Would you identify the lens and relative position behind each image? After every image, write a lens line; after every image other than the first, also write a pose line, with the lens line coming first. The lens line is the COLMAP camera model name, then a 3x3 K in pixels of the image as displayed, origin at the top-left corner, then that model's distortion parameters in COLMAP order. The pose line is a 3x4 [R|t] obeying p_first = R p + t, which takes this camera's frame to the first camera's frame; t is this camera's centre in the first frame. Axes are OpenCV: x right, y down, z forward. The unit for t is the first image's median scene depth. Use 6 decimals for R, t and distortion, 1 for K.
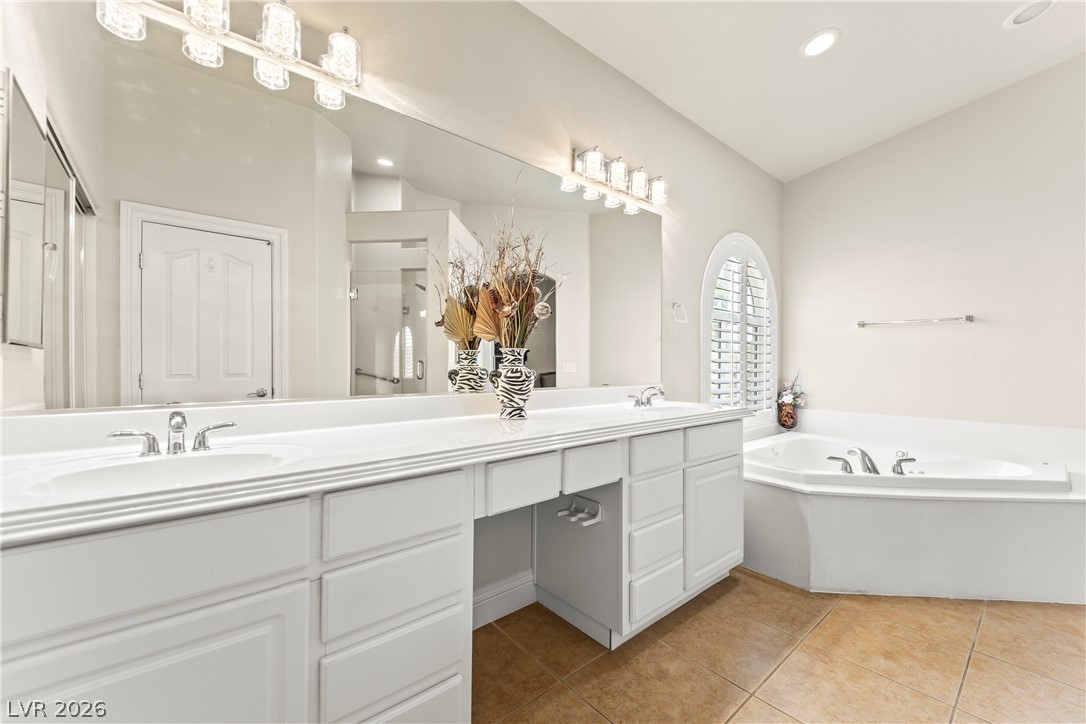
lens RADIAL K [[434.8, 0, 545.5], [0, 434.8, 359.8], [0, 0, 1]] dist [0.021224, -0.010976]
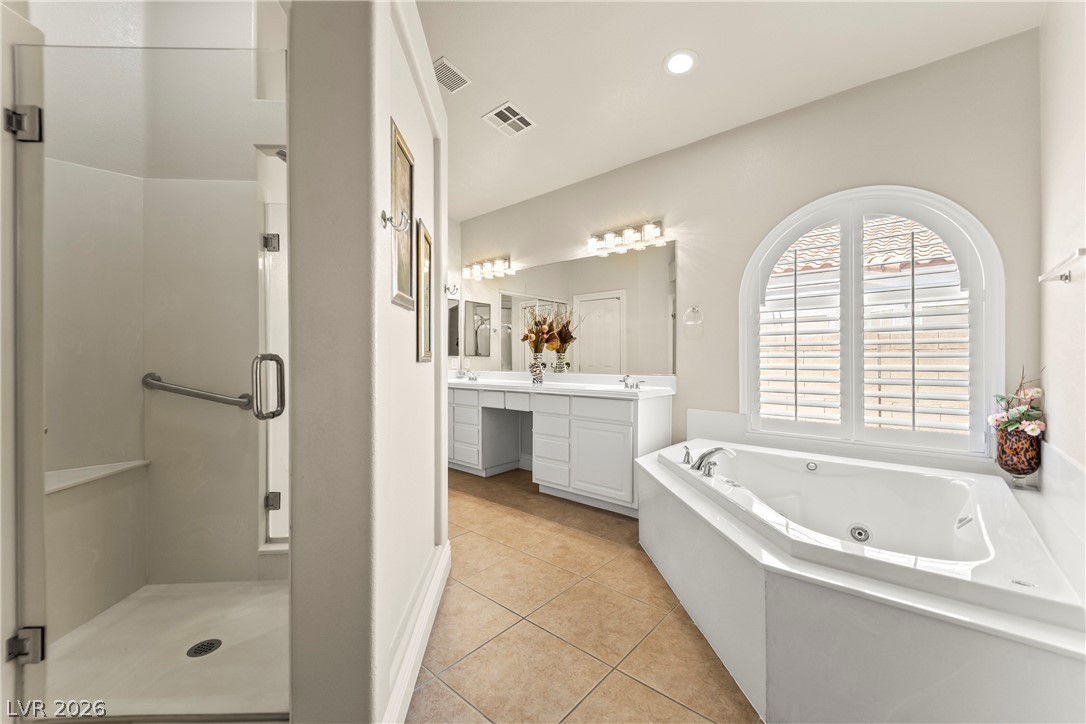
lens RADIAL K [[434.8, 0, 537.6], [0, 434.8, 357.1], [0, 0, 1]] dist [0.021224, -0.010976]
pose [[0.132147, -0.010276, -0.991177, 1.759045], [0.009336, 0.999915, -0.009122, 0.011898], [0.991186, -0.008048, 0.132231, 0.542862]]
